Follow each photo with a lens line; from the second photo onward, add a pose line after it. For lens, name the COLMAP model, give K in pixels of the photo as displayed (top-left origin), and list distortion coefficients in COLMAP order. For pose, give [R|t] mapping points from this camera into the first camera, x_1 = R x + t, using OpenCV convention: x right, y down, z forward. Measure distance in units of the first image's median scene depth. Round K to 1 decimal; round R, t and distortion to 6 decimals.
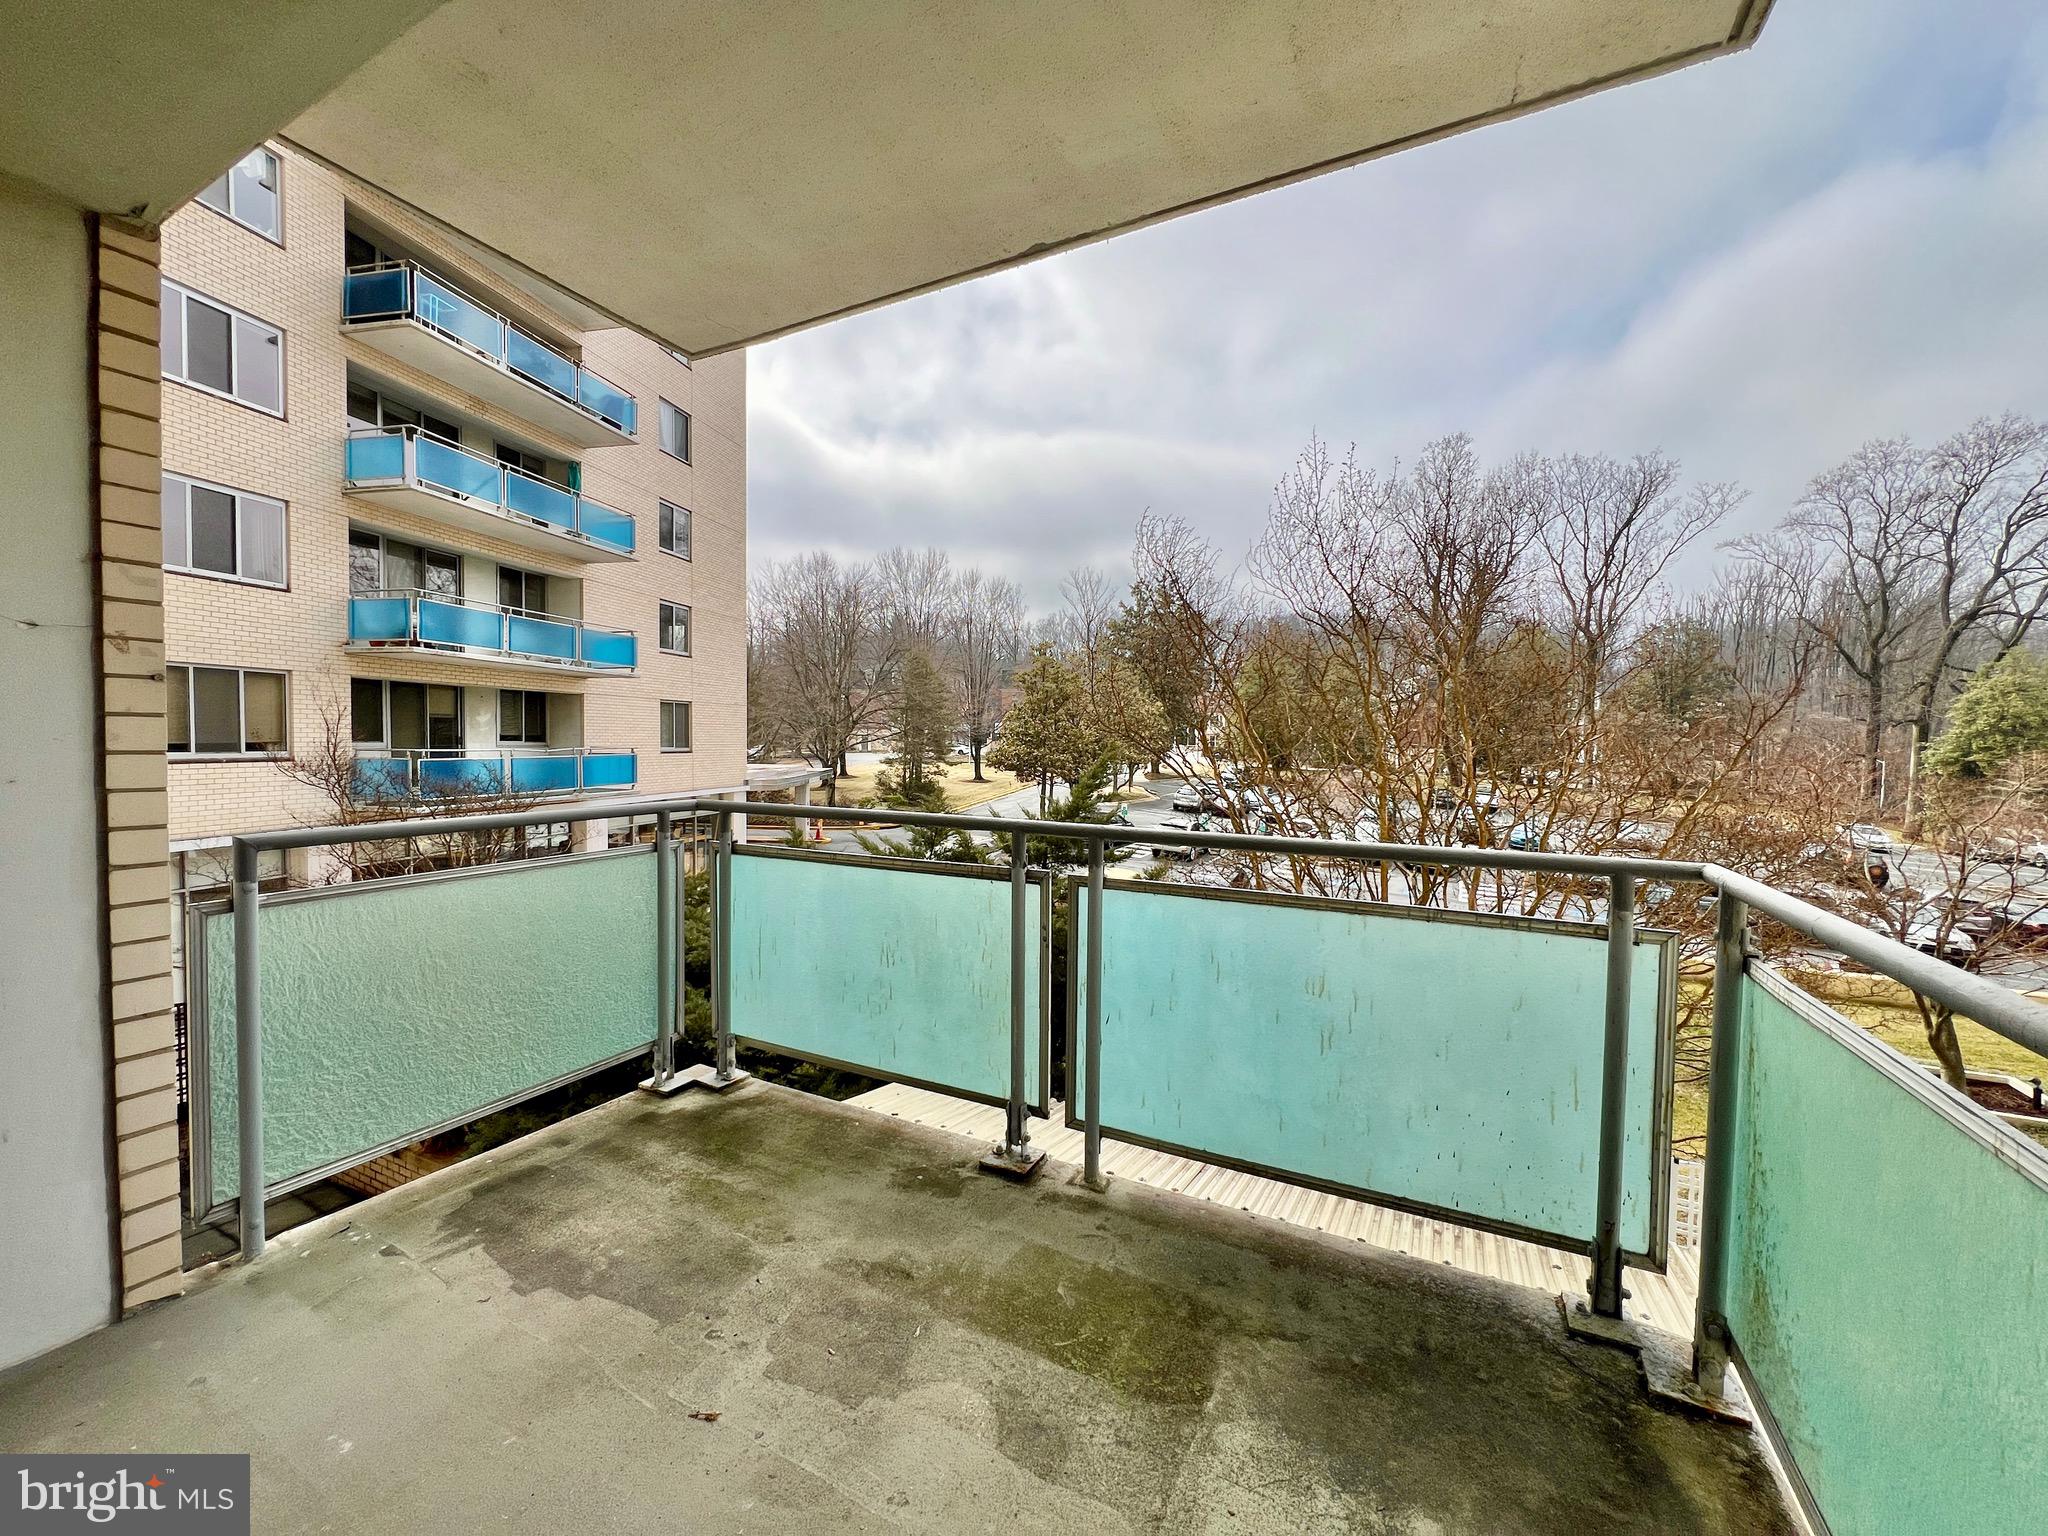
lens RADIAL K [[821.2, 0, 1019.2], [0, 821.2, 770.8], [0, 0, 1]] dist [-0.001261, -0.000117]
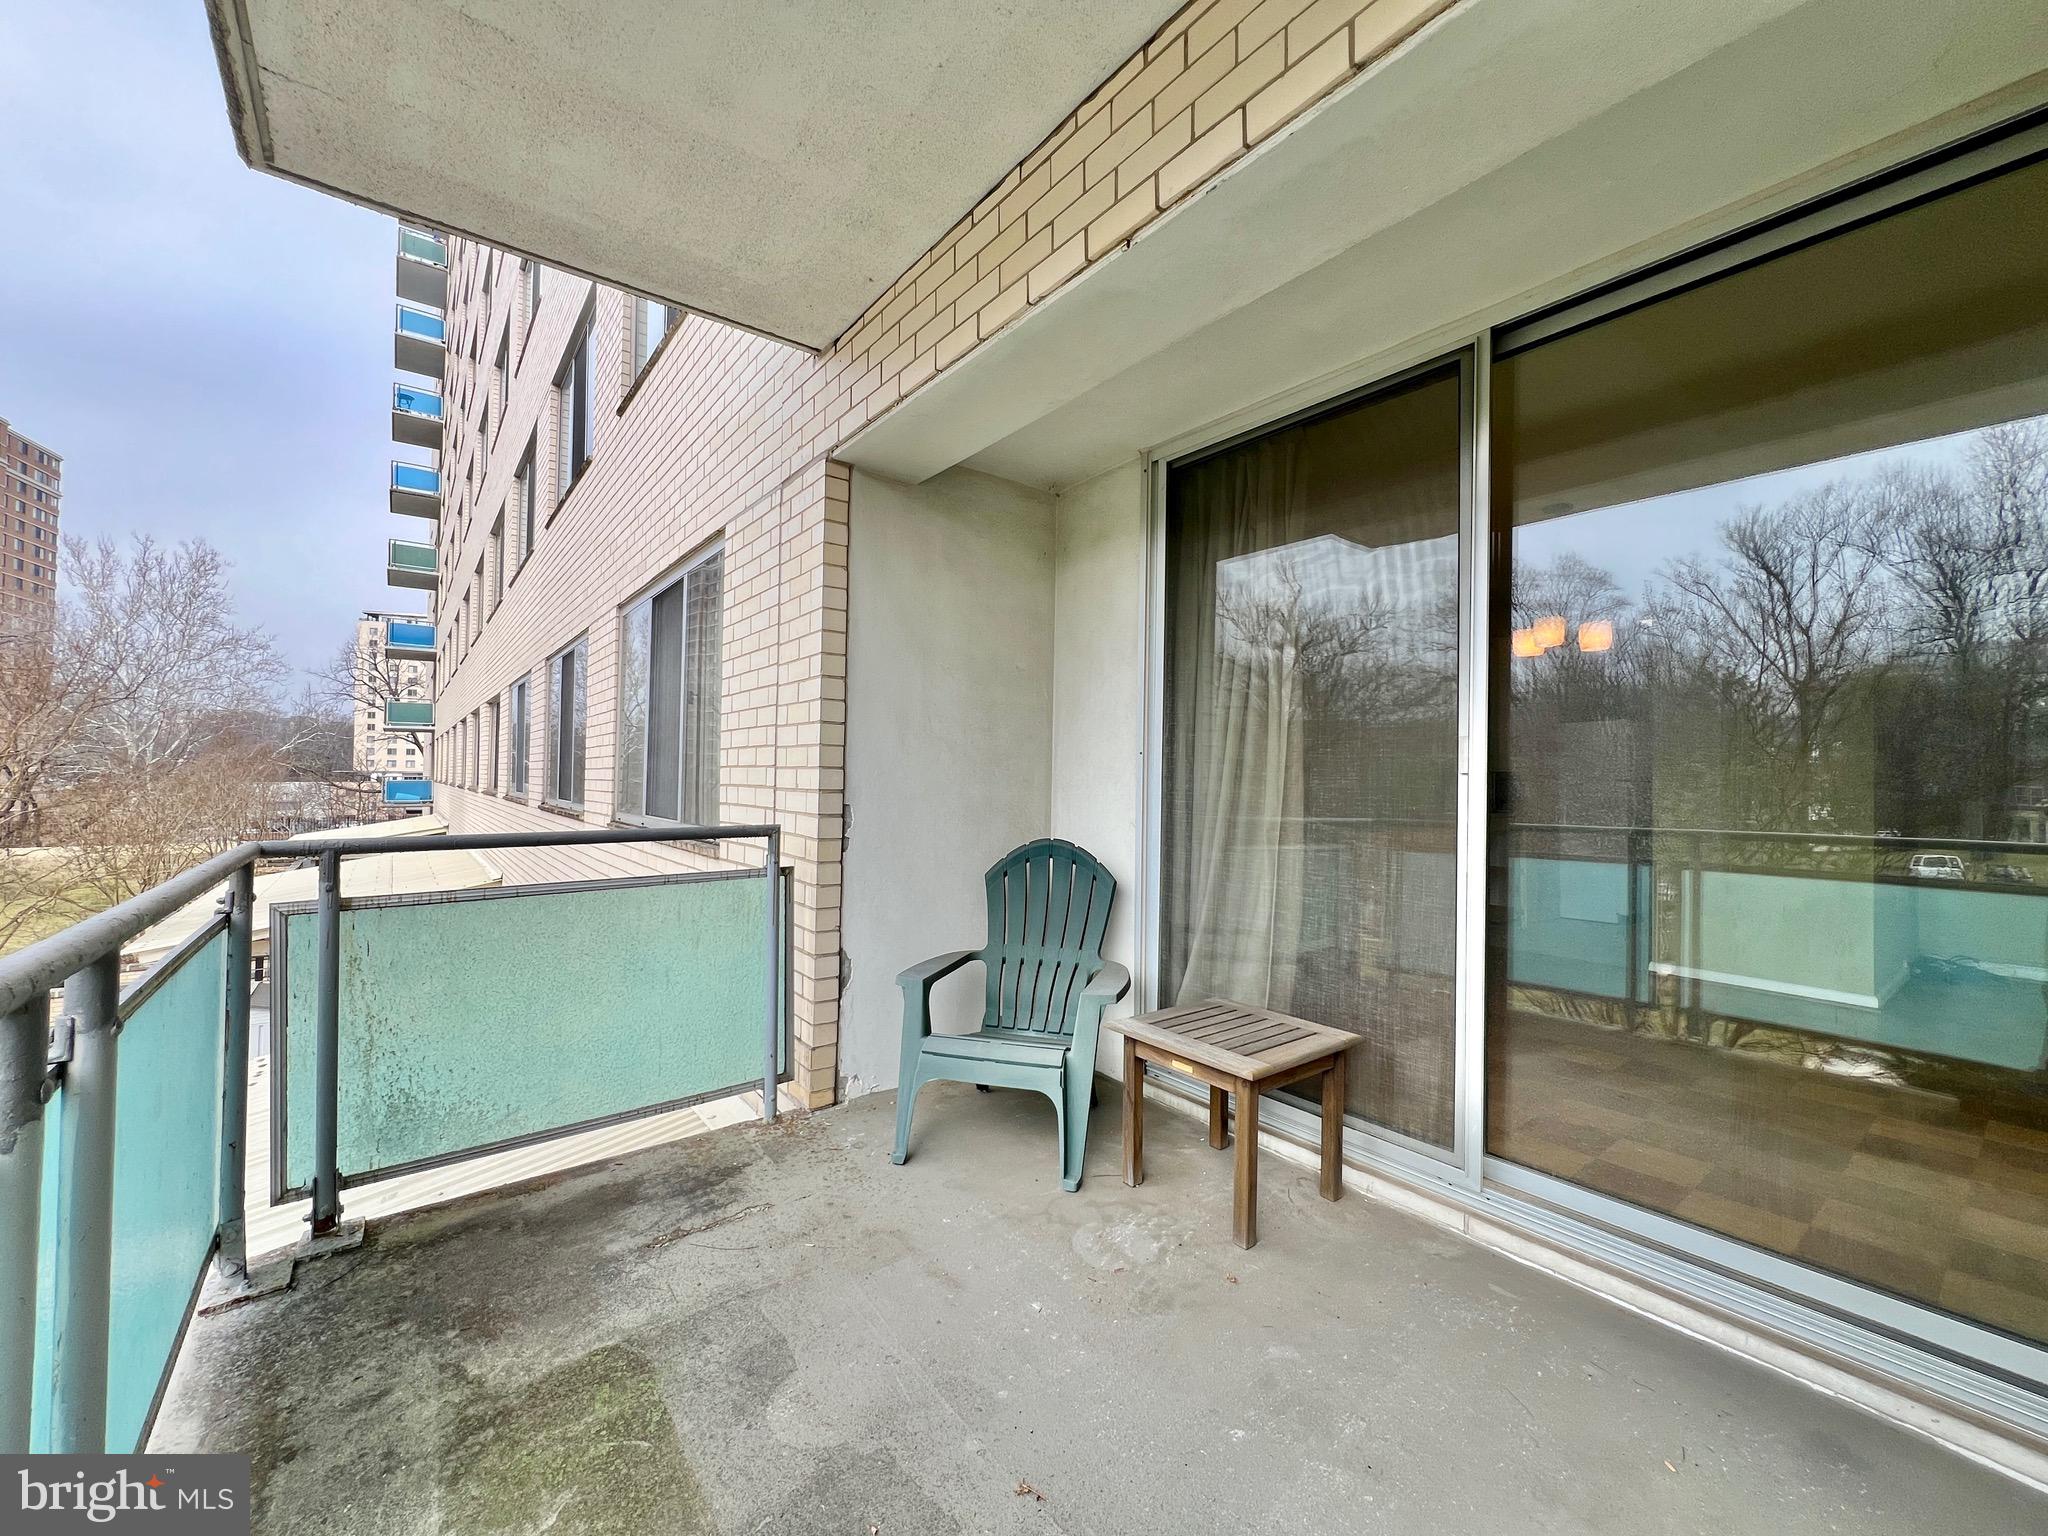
lens RADIAL K [[821.2, 0, 1021.8], [0, 821.2, 768.4], [0, 0, 1]] dist [-0.001261, -0.000117]
pose [[-0.907744, -0.016094, 0.419215, -0.490652], [-0.005230, 0.999620, 0.027050, -0.023077], [-0.419491, 0.022362, -0.907484, 1.193354]]
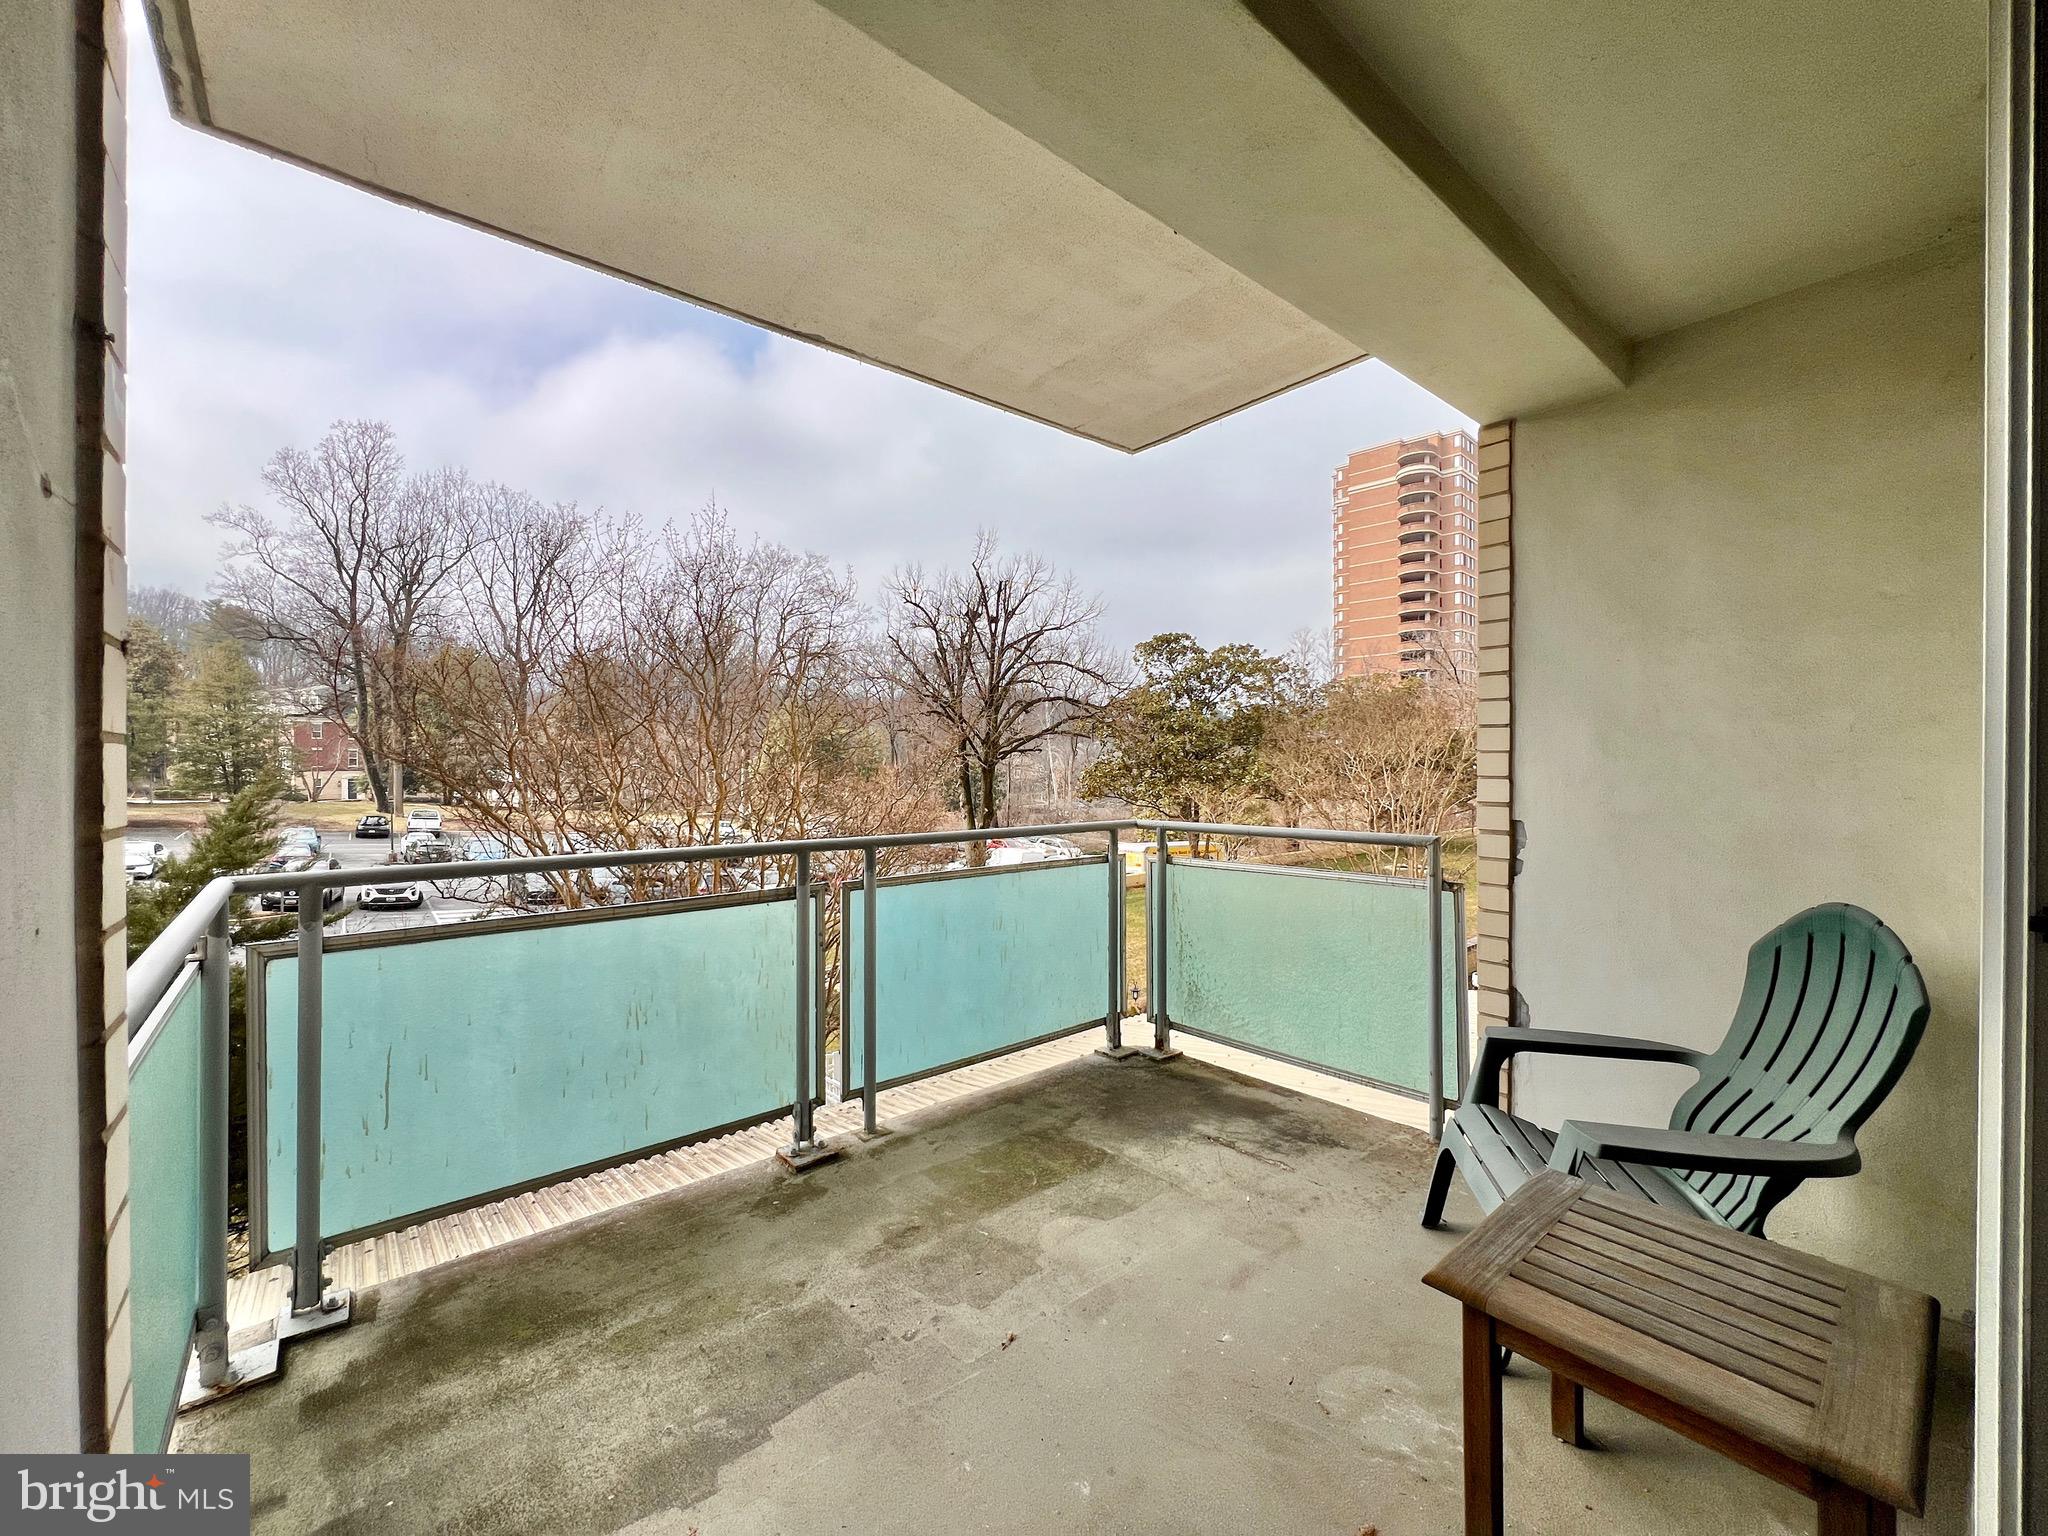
lens RADIAL K [[821.2, 0, 1019.2], [0, 821.2, 771.5], [0, 0, 1]] dist [-0.001261, -0.000117]
pose [[0.381302, -0.019867, 0.924237, -0.964655], [0.041245, 0.999139, 0.004461, -0.027518], [-0.923530, 0.036419, 0.381793, 0.332146]]
